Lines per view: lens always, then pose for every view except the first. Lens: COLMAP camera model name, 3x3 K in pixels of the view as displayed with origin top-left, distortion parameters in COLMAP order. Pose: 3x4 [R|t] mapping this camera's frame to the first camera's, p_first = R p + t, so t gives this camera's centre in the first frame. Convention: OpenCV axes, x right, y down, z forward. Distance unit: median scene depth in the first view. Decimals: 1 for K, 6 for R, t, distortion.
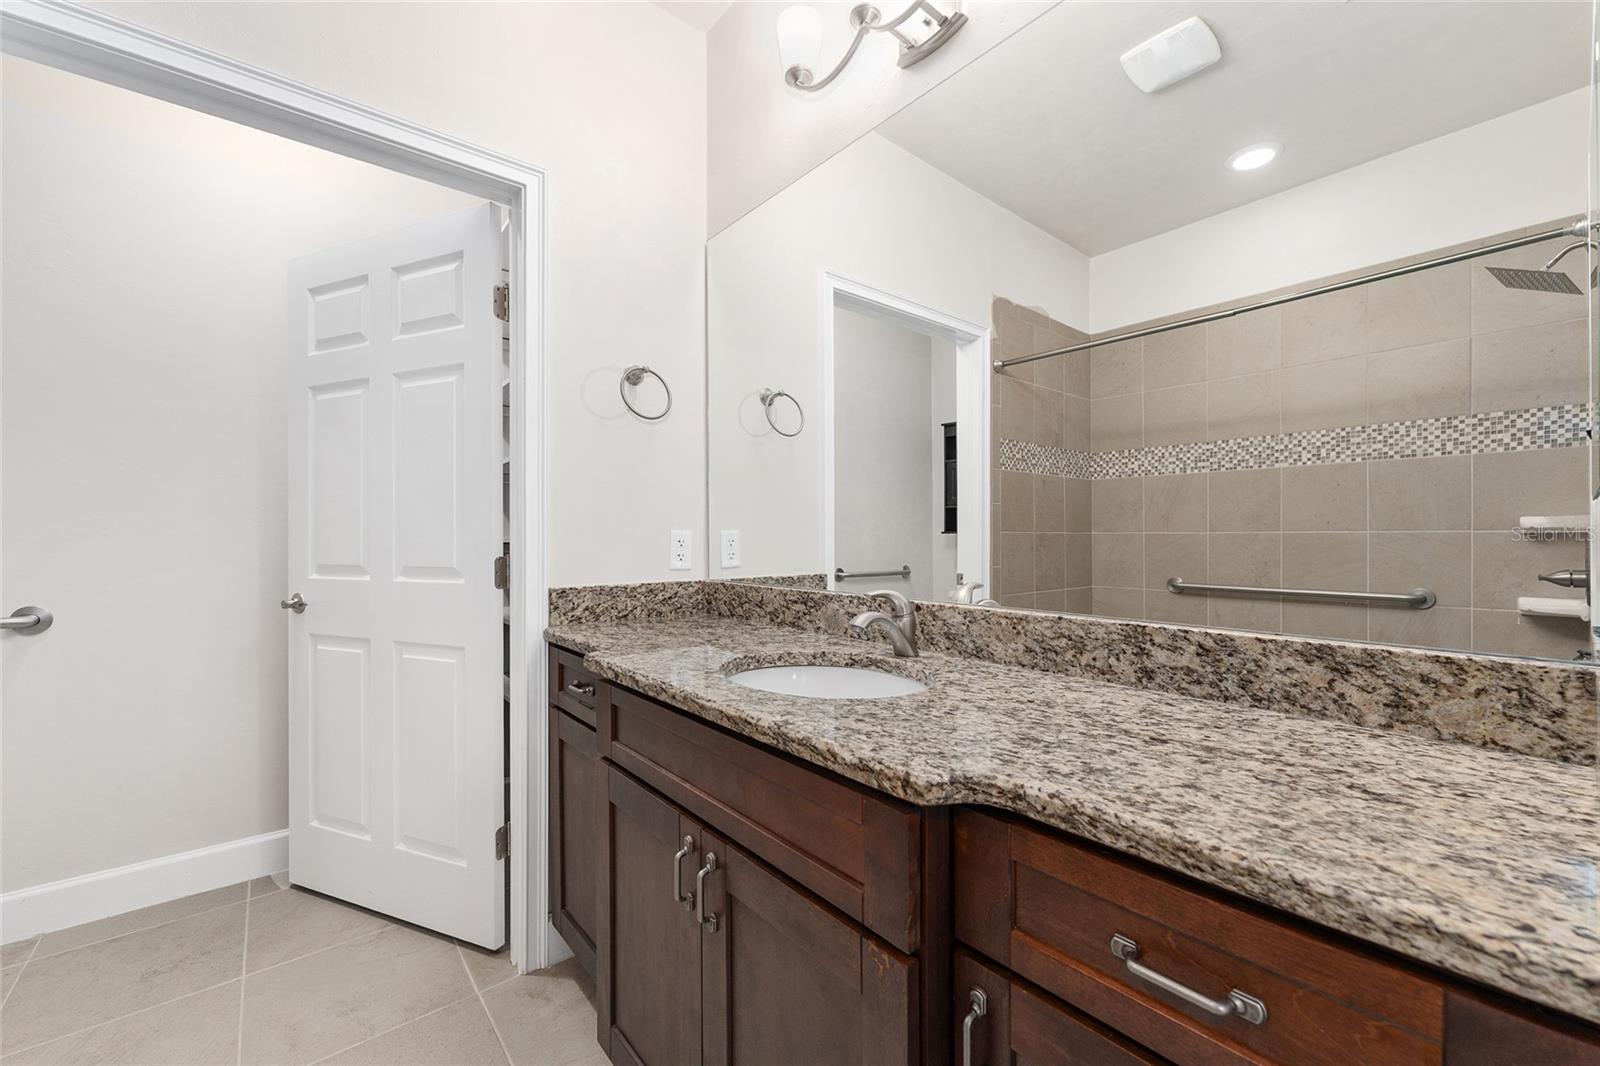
lens RADIAL K [[638.7, 0, 797.5], [0, 638.7, 536.2], [0, 0, 1]] dist [0.000165, -0.000642]
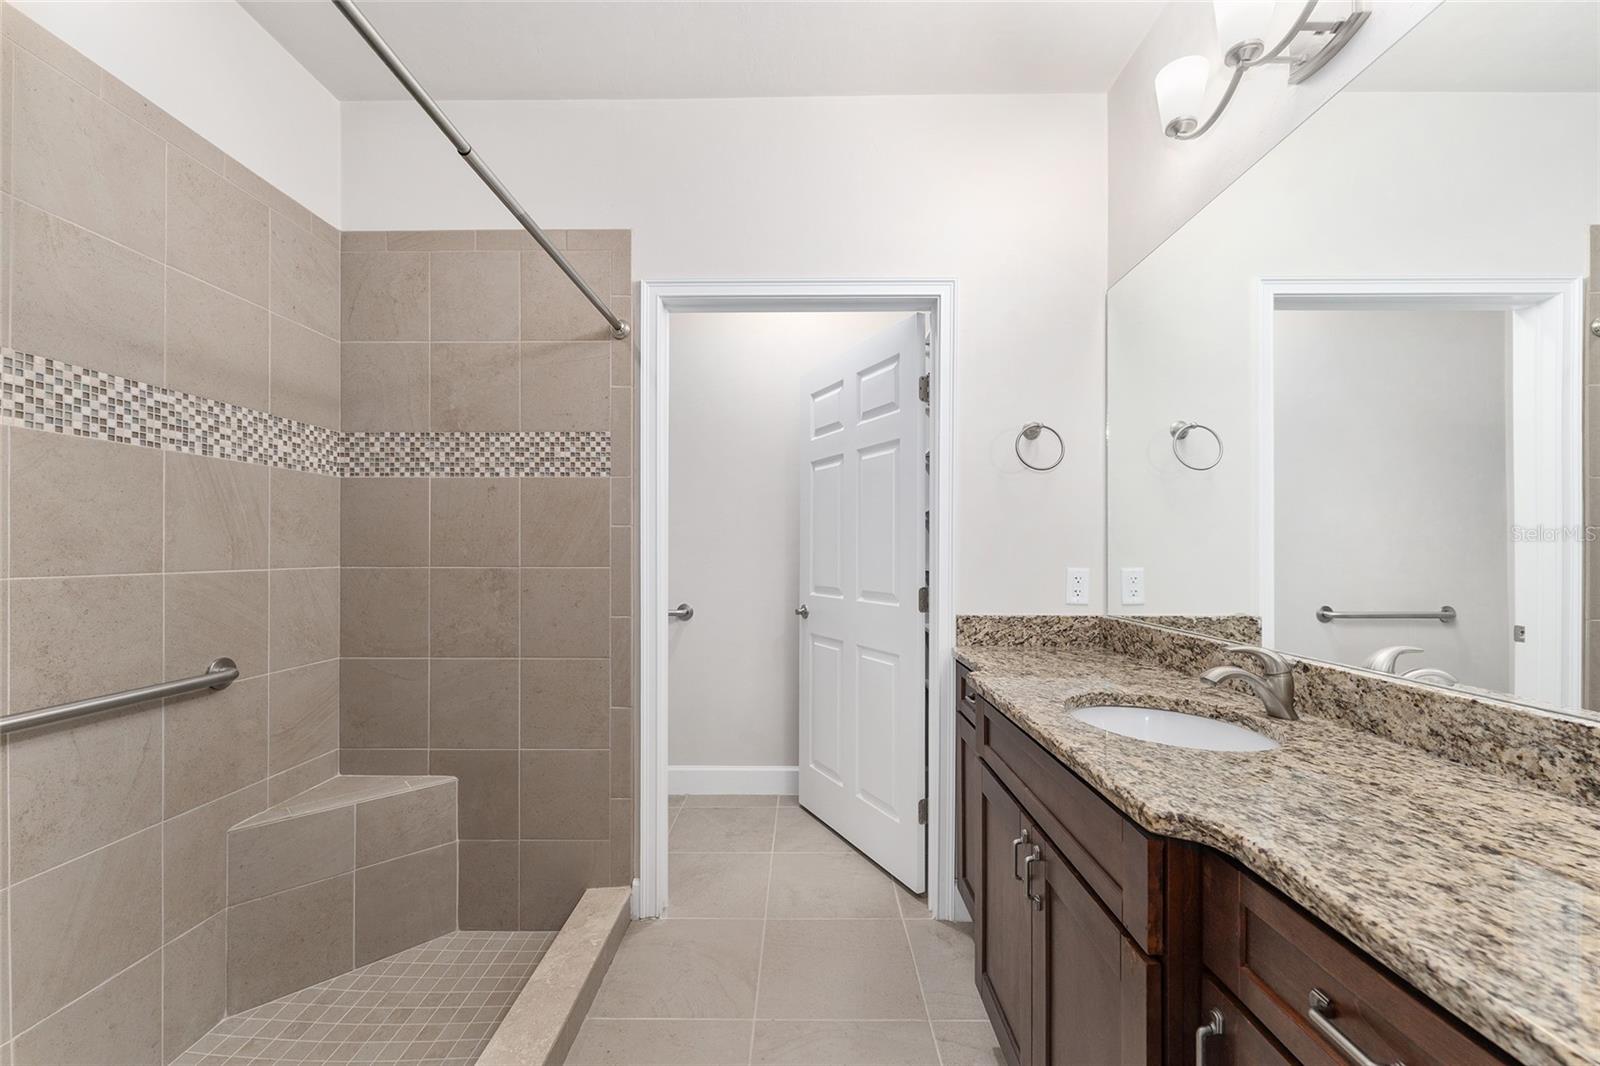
lens RADIAL K [[637.0, 0, 799.8], [0, 637.0, 541.7], [0, 0, 1]] dist [0.000414, -0.000369]
pose [[0.764498, -0.004702, -0.644609, 0.257606], [-0.003946, 0.999921, -0.011974, -0.065581], [0.644614, 0.011698, 0.764418, -0.207983]]
